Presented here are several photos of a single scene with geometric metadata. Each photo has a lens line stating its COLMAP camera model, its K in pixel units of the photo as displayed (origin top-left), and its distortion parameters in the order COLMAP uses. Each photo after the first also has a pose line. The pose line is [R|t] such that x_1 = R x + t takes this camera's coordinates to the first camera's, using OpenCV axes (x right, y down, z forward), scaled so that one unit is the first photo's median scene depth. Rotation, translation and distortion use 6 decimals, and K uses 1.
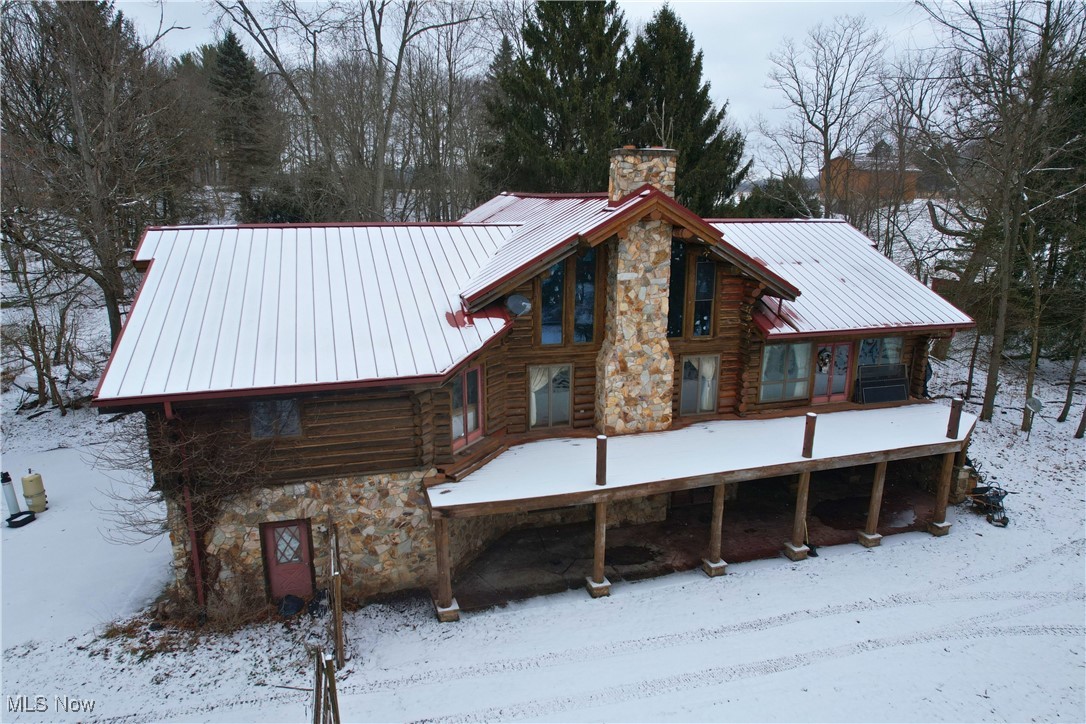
lens RADIAL K [[698.4, 0, 542.2], [0, 698.4, 364.9], [0, 0, 1]] dist [-0.068204, 0.058286]
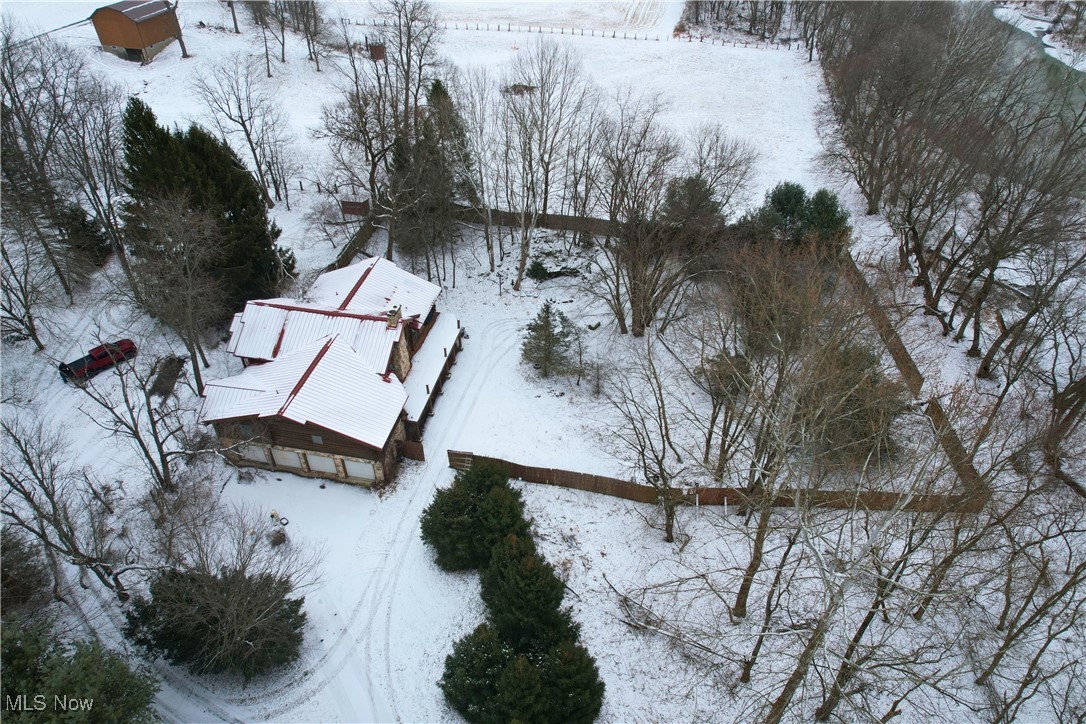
lens RADIAL K [[698.4, 0, 546.3], [0, 698.4, 361.8], [0, 0, 1]] dist [-0.068204, 0.058286]
pose [[0.460876, -0.561985, 0.686852, -2.012687], [0.201009, 0.819938, 0.536000, -1.778122], [-0.864401, -0.108966, 0.490854, -1.388581]]
